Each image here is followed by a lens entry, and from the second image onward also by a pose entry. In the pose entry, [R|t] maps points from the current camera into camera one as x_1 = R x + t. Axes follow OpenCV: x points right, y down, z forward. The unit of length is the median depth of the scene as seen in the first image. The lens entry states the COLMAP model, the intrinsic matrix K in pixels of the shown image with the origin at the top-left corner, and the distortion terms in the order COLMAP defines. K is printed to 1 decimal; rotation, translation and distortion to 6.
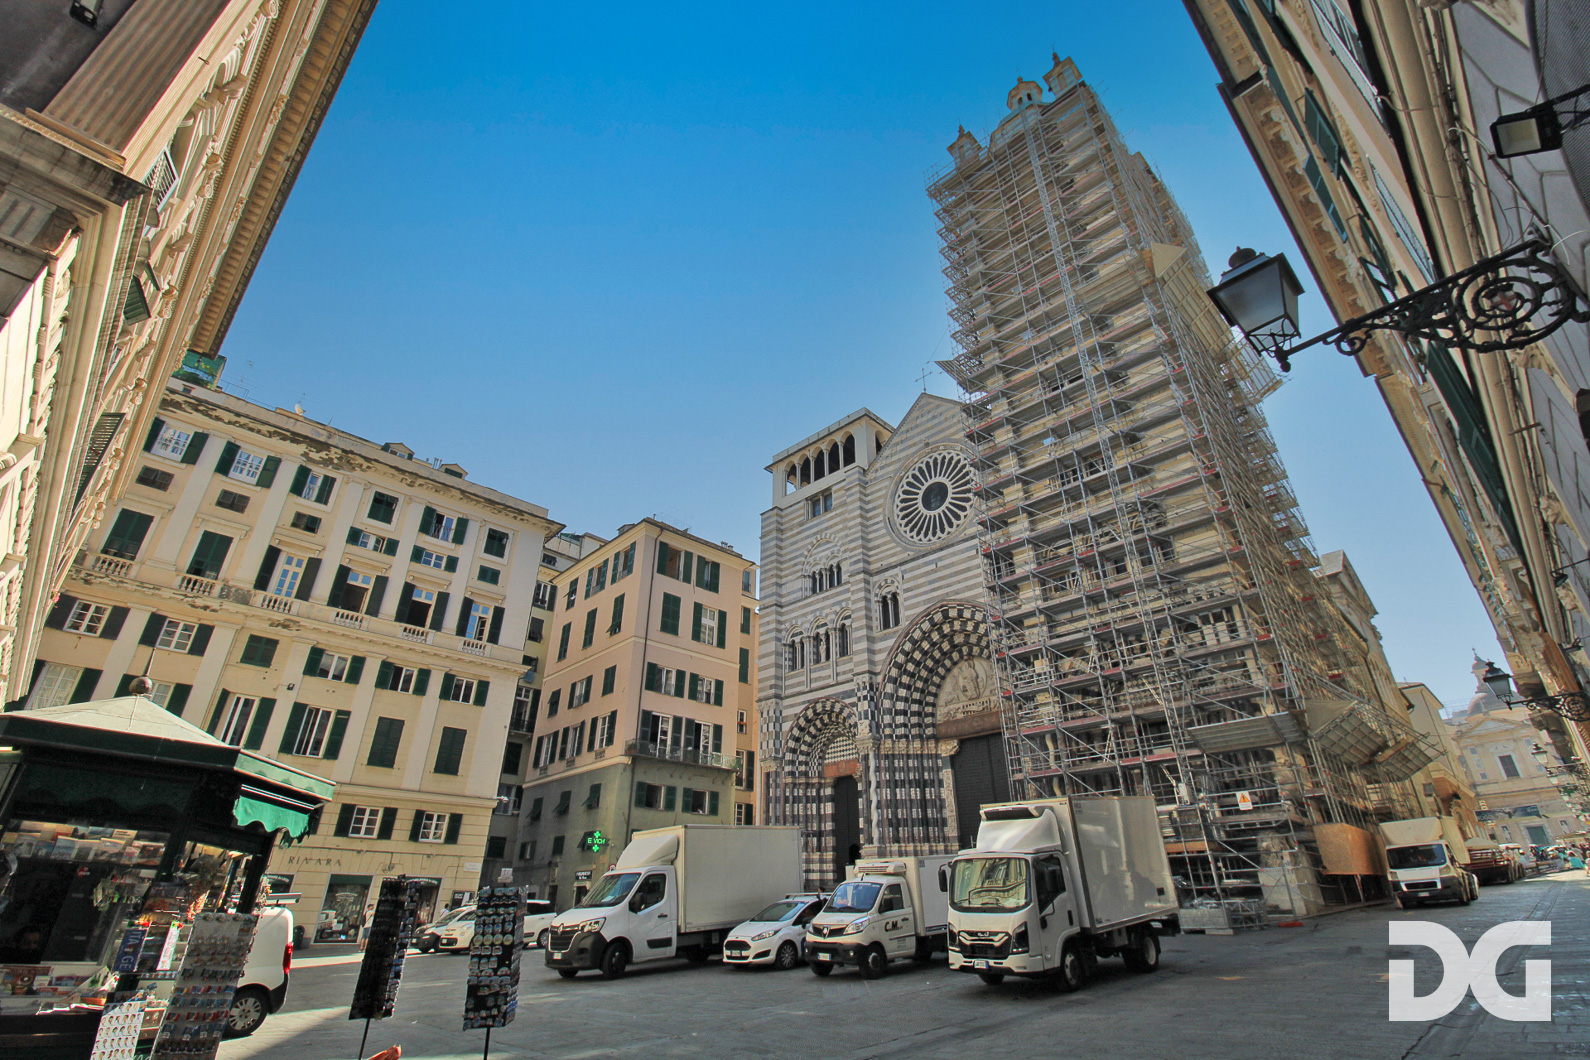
lens RADIAL K [[738.2, 0, 795.0], [0, 738.2, 530.0], [0, 0, 1]] dist [-0.001482, -0.000106]
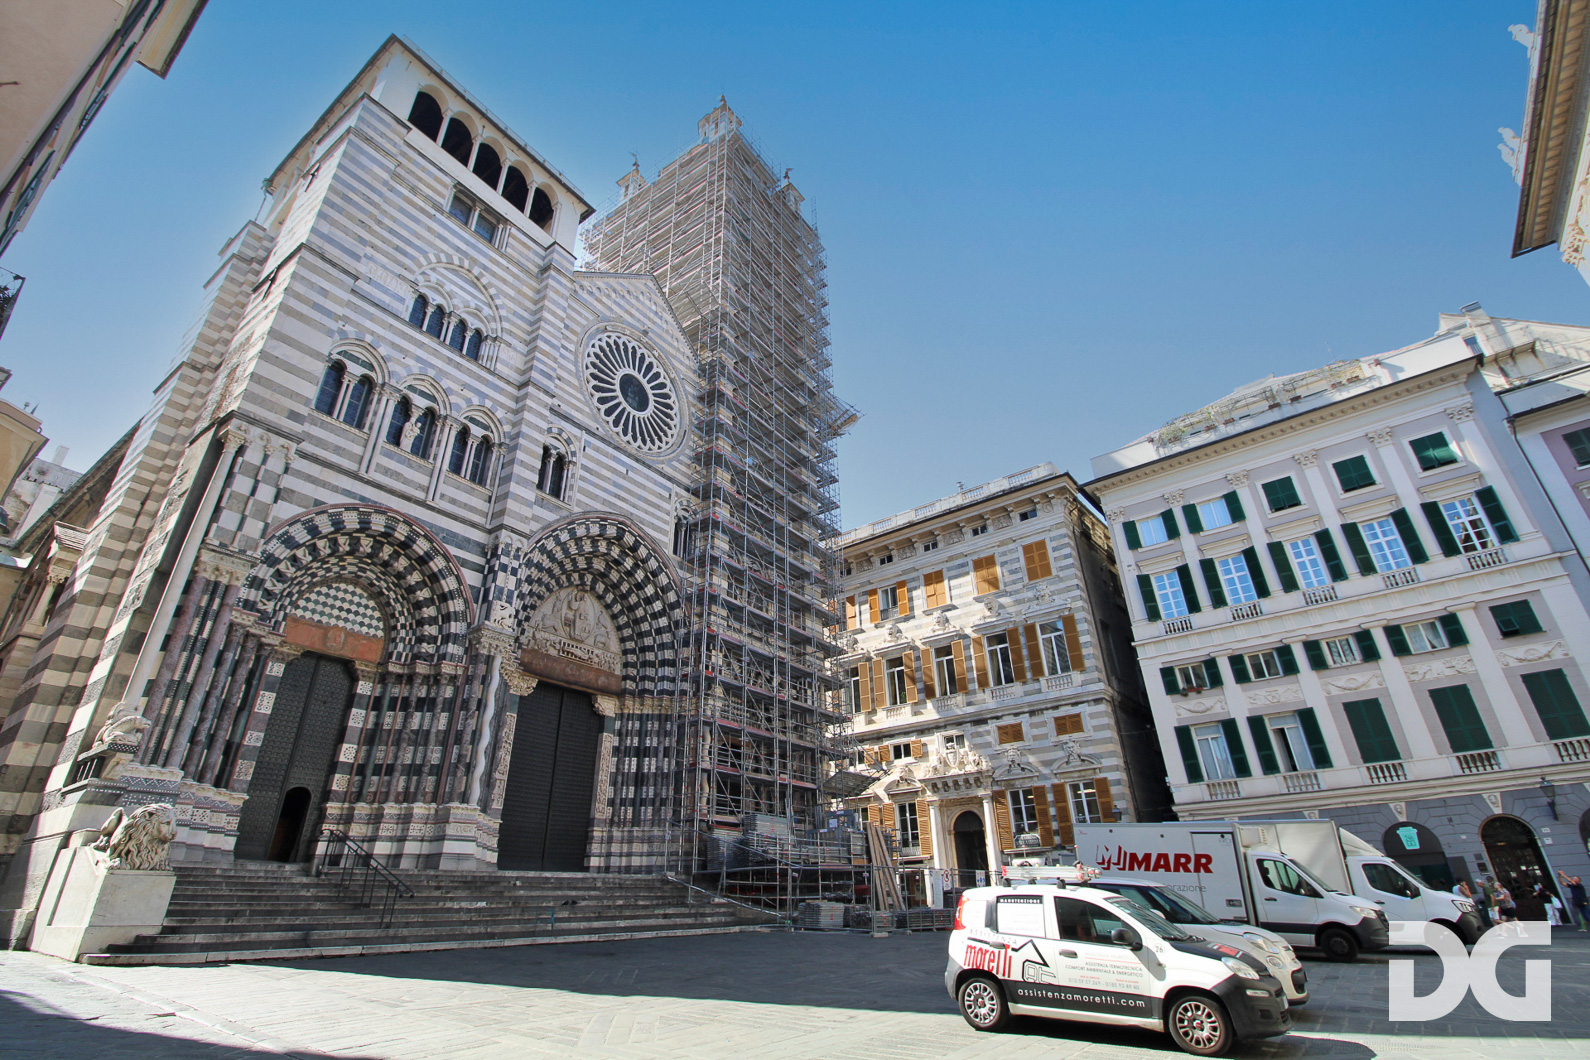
lens RADIAL K [[748.0, 0, 786.1], [0, 748.0, 515.4], [0, 0, 1]] dist [-0.002800, -0.000210]
pose [[-0.157556, 0.463502, 0.871976, -0.478013], [-0.447470, 0.753640, -0.481453, 0.368568], [-0.880310, -0.466039, 0.088663, 0.723995]]
